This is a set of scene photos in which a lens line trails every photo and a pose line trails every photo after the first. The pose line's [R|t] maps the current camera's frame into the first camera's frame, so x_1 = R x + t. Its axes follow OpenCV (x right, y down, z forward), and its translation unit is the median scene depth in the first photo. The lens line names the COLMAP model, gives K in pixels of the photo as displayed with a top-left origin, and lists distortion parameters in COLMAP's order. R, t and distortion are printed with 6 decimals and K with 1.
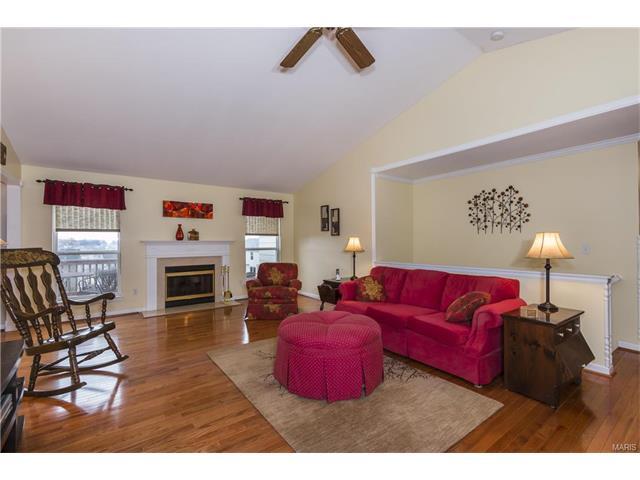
lens RADIAL K [[289.7, 0, 318.4], [0, 289.7, 233.4], [0, 0, 1]] dist [0.005004, -0.000379]
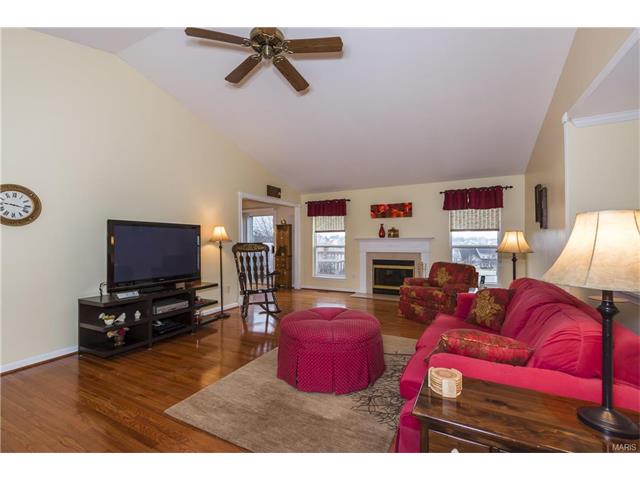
lens RADIAL K [[289.7, 0, 321.9], [0, 289.7, 239.5], [0, 0, 1]] dist [0.005004, -0.000379]
pose [[0.434261, -0.002976, -0.900782, 0.483852], [0.029528, 0.999504, 0.010933, 0.012223], [0.900303, -0.031347, 0.434133, 0.288888]]
